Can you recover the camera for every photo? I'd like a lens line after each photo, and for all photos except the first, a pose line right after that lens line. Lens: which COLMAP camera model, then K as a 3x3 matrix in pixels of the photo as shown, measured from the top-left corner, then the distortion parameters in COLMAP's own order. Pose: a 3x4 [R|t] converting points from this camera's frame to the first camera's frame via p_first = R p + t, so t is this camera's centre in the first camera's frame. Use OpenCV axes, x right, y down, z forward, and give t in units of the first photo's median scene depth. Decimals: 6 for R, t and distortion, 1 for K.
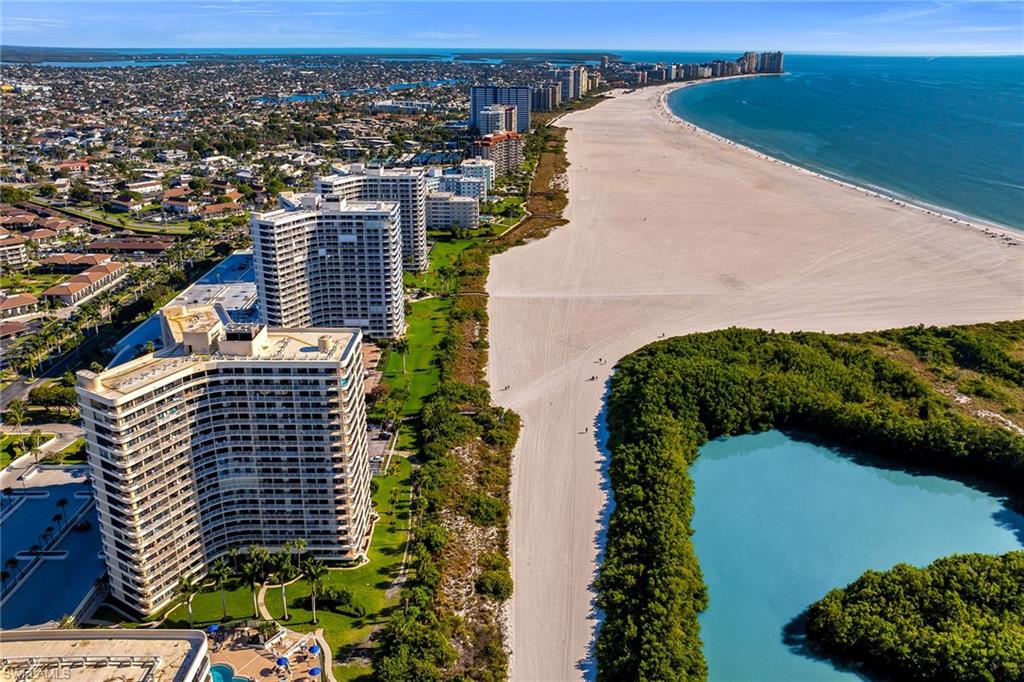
lens RADIAL K [[751.1, 0, 503.5], [0, 751.1, 241.9], [0, 0, 1]] dist [-0.016047, 0.029780]
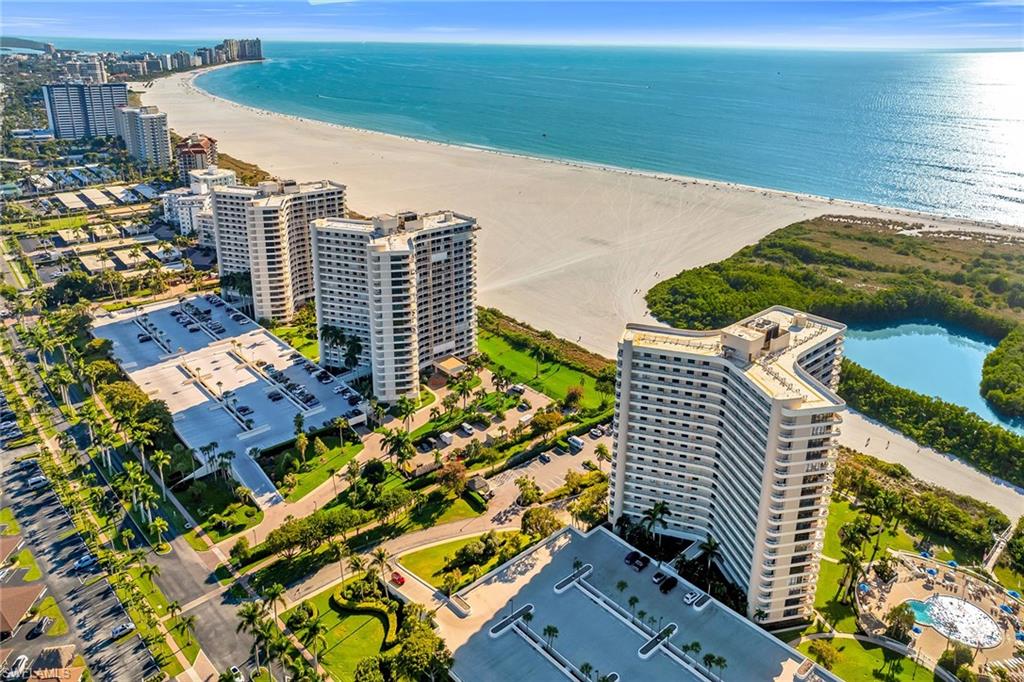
lens RADIAL K [[751.1, 0, 497.4], [0, 751.1, 287.6], [0, 0, 1]] dist [-0.016047, 0.029780]
pose [[0.749696, -0.214404, 0.626088, -0.558292], [0.168001, 0.976731, 0.133313, -0.059106], [-0.640103, 0.005239, 0.768271, 0.204200]]
